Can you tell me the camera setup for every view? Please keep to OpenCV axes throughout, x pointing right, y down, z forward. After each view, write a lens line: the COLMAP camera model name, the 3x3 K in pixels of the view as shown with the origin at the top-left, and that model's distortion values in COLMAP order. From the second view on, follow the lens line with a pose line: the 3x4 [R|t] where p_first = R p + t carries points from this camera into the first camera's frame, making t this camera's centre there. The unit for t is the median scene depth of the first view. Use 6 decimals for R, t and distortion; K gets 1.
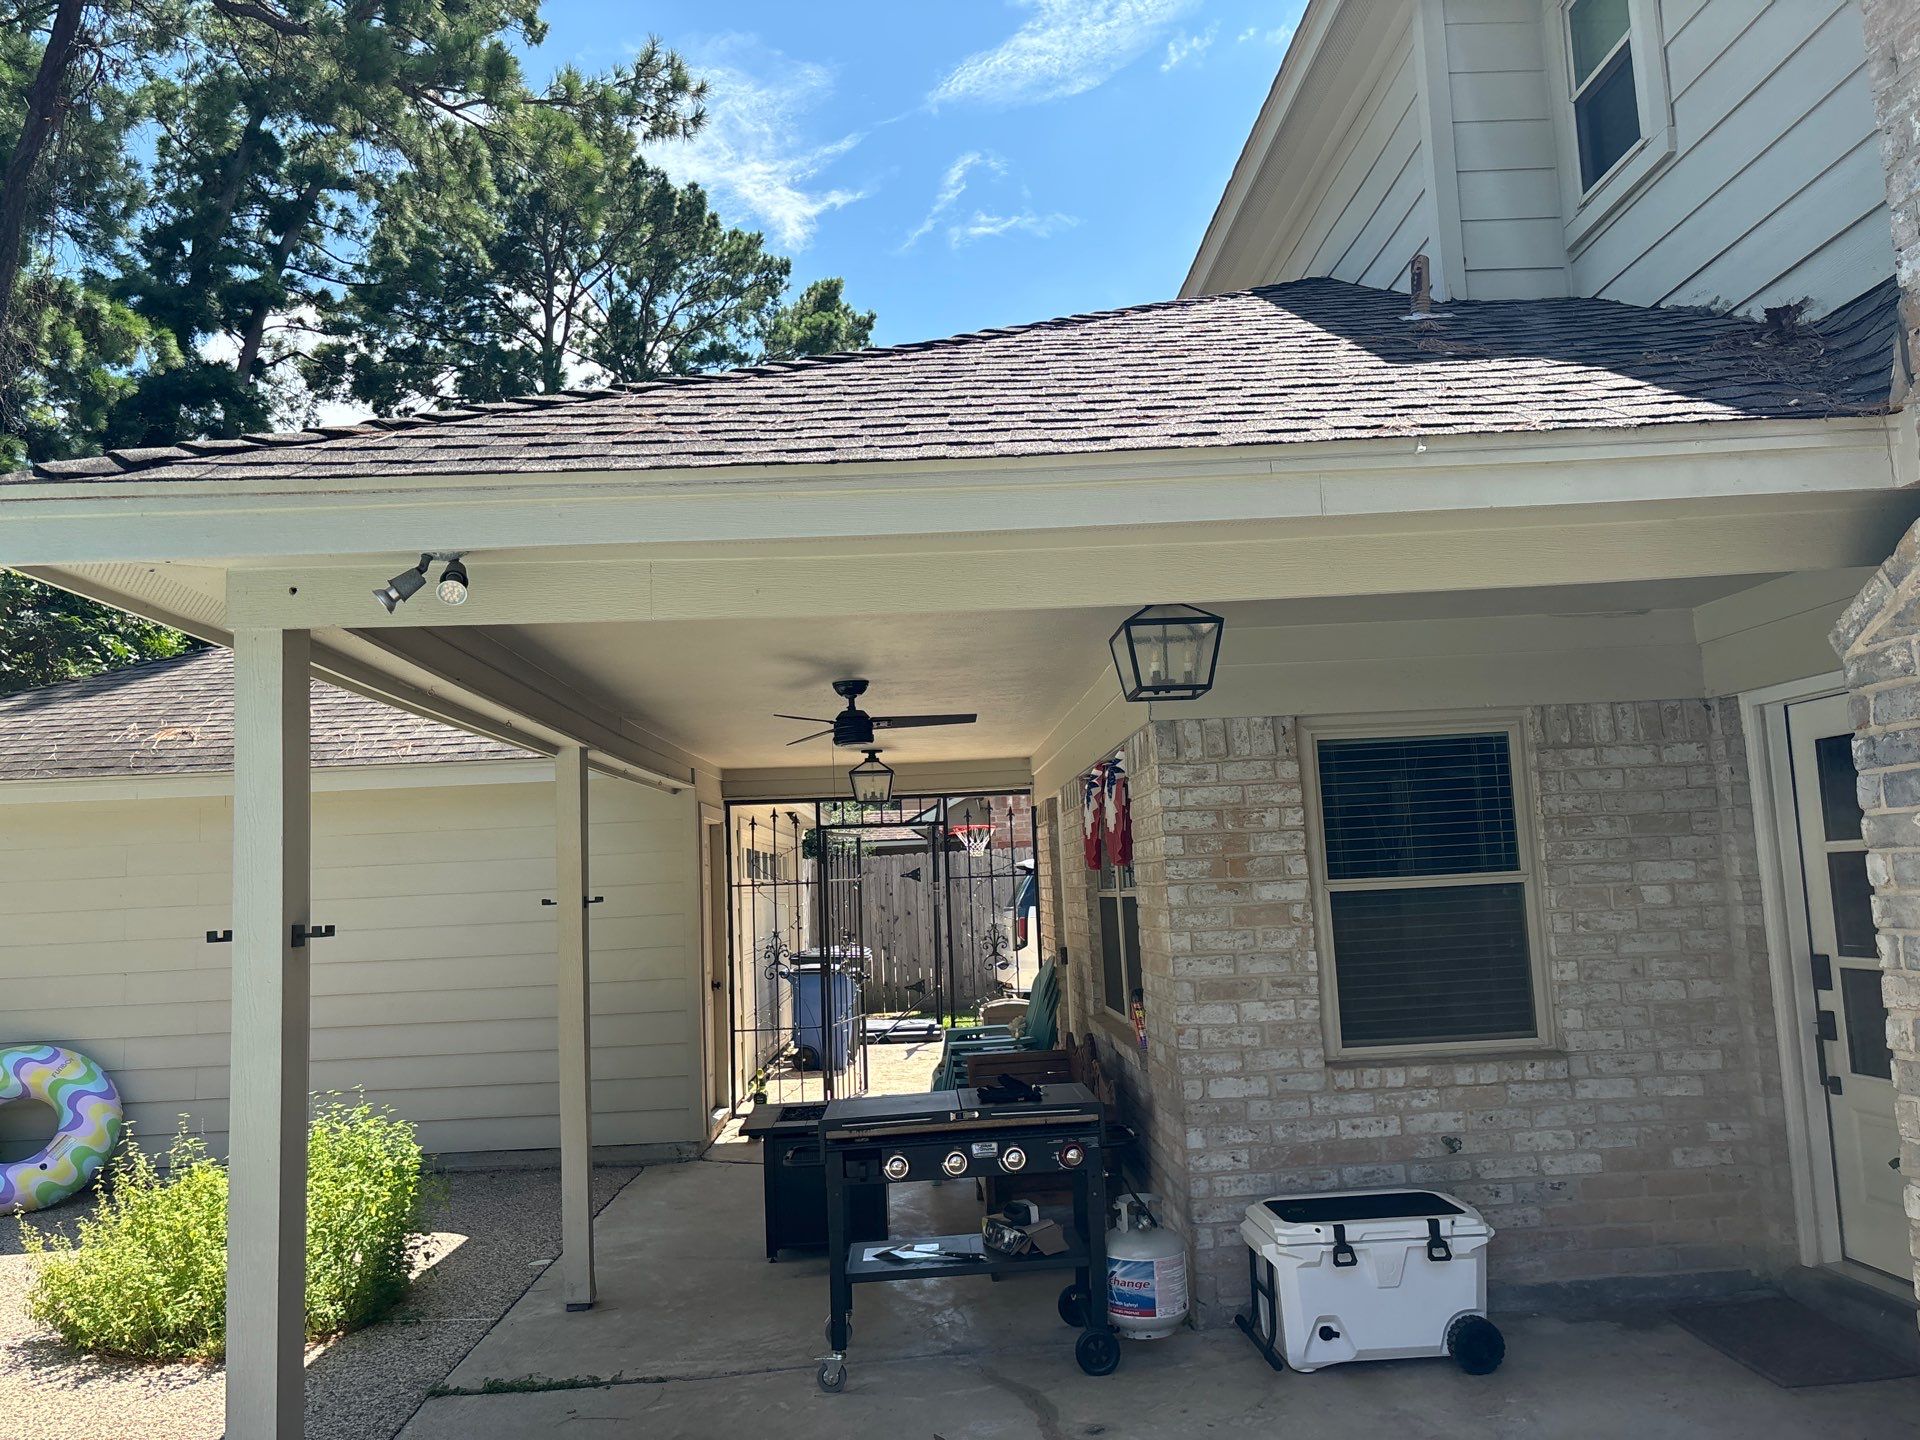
lens RADIAL K [[1481.7, 0, 960.0], [0, 1481.7, 720.0], [0, 0, 1]] dist [0.054456, -0.070394]
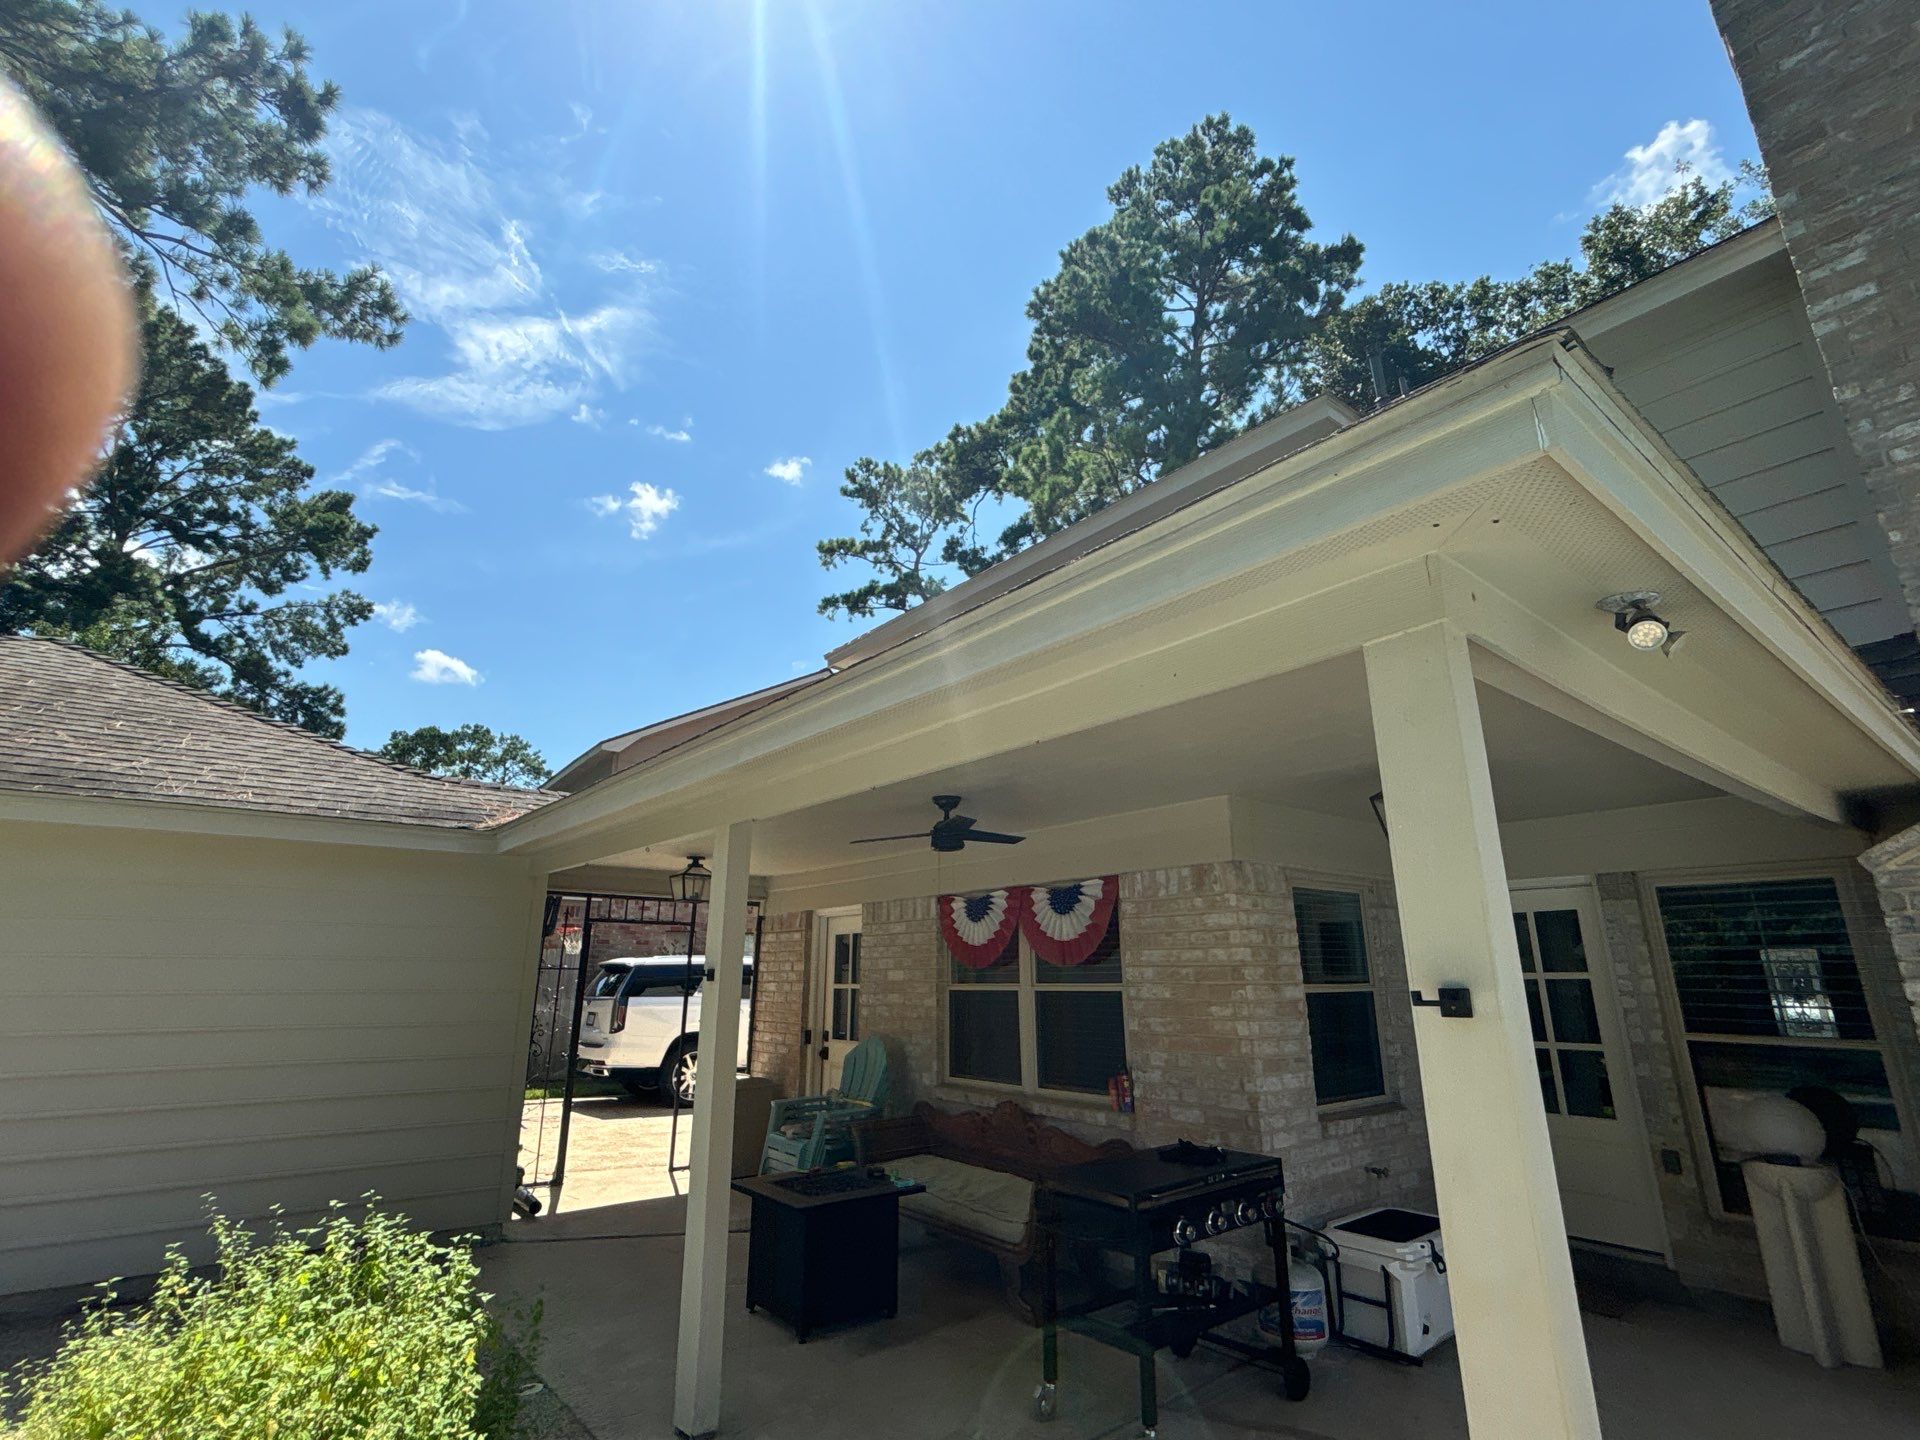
lens RADIAL K [[912.4, 0, 960.0], [0, 912.4, 720.0], [0, 0, 1]] dist [0.003659, 0.001236]
pose [[0.800524, 0.203020, 0.563865, -0.332789], [-0.103905, 0.973641, -0.203045, 0.041299], [-0.590224, 0.103954, 0.800518, 0.262069]]
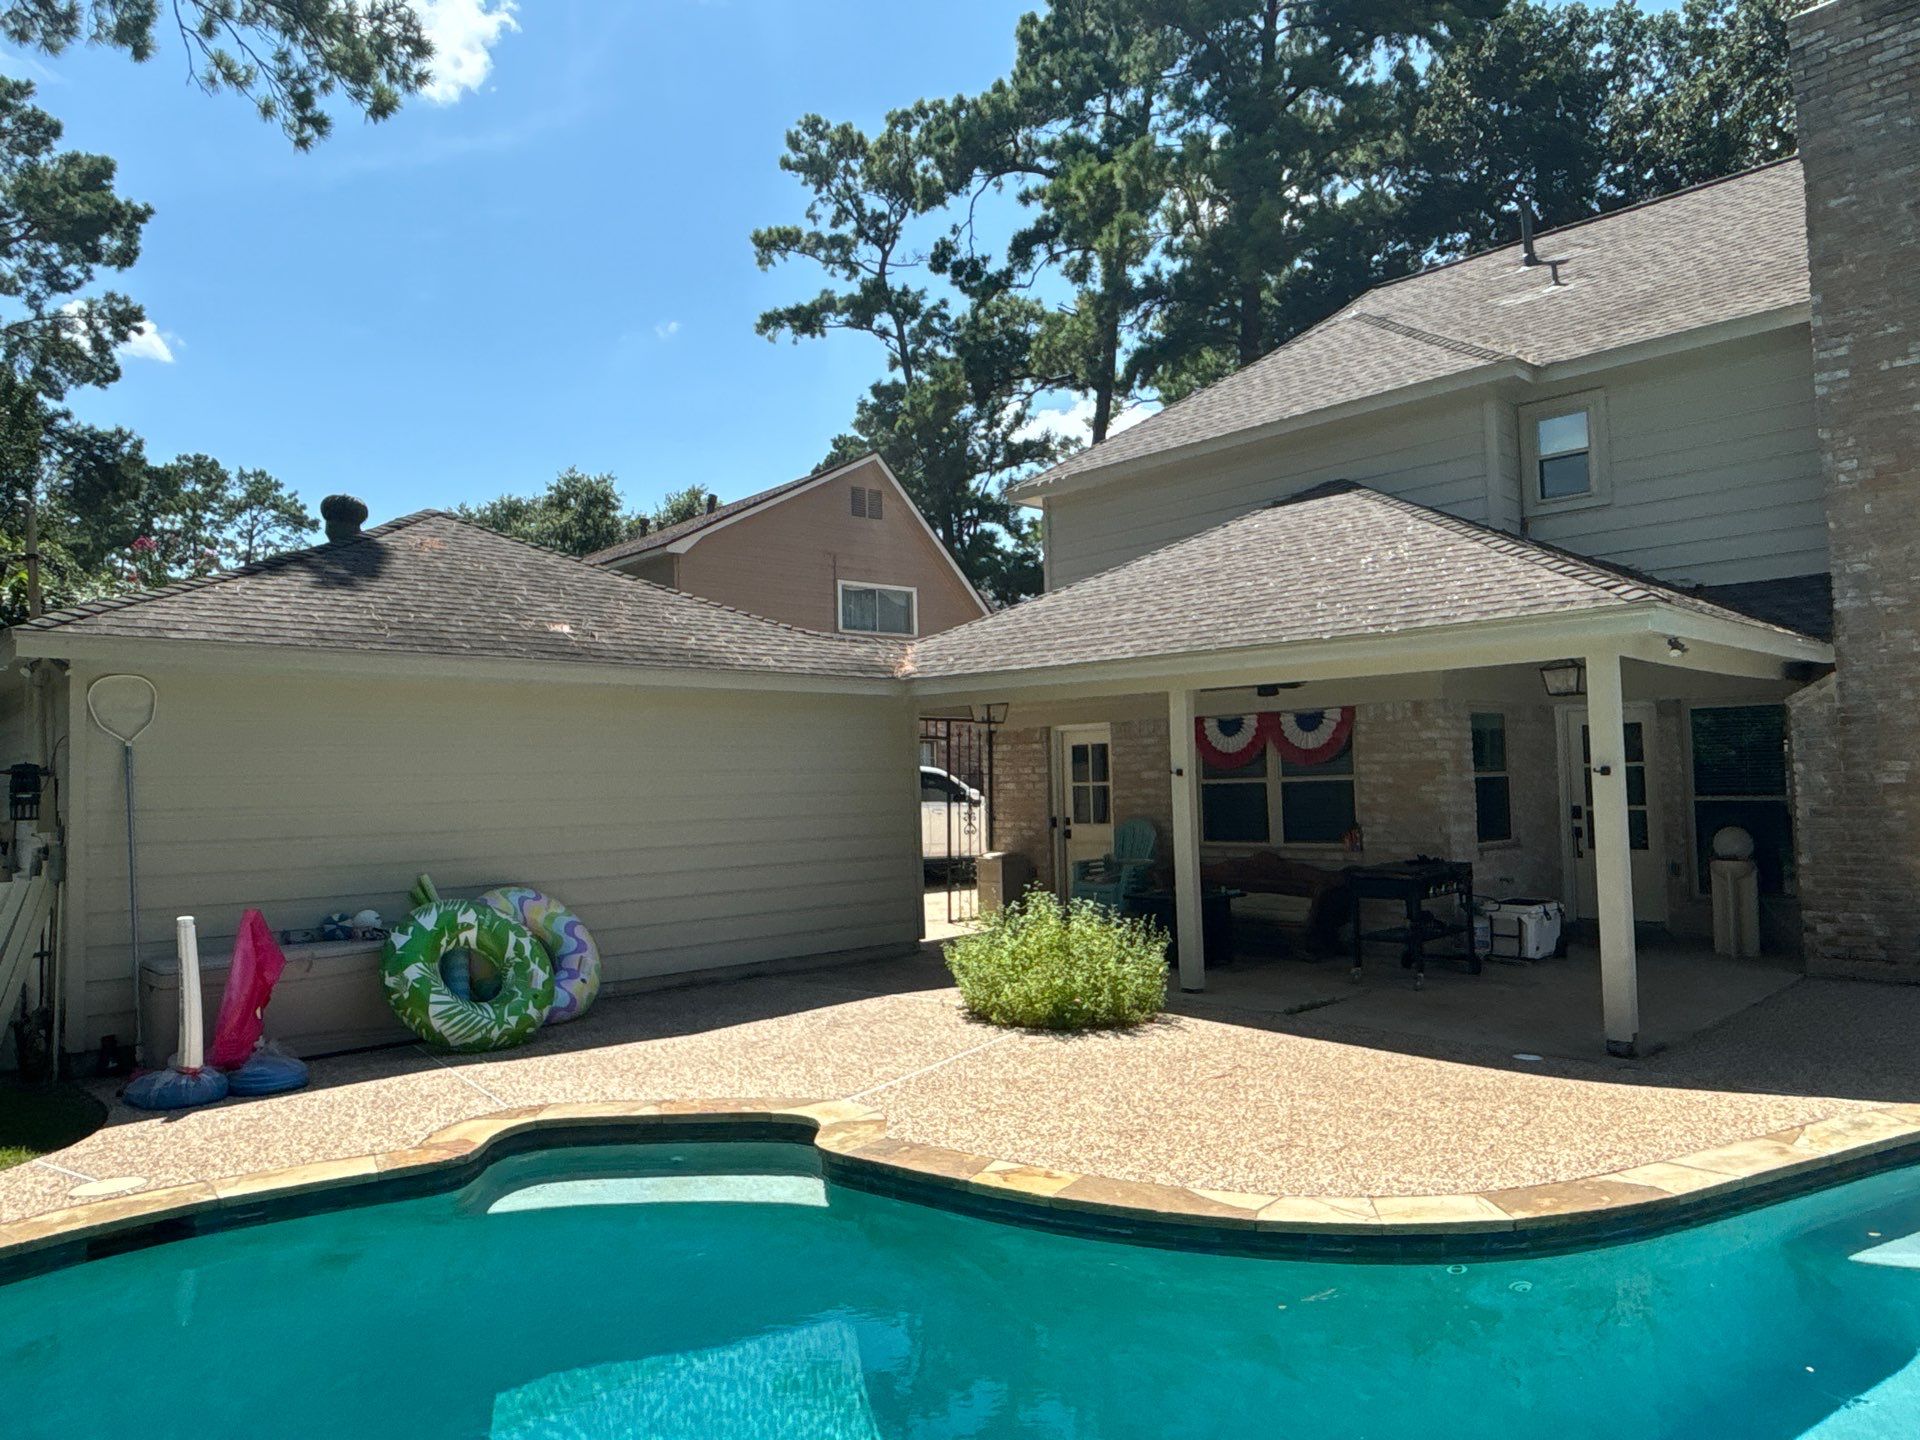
lens RADIAL K [[1256.8, 0, 960.0], [0, 1256.8, 720.0], [0, 0, 1]] dist [0.005773, -0.005700]
pose [[0.745109, 0.058979, 0.664329, -0.948715], [-0.087945, 0.996073, 0.010207, 0.043784], [-0.661118, -0.066030, 0.747370, 0.040369]]
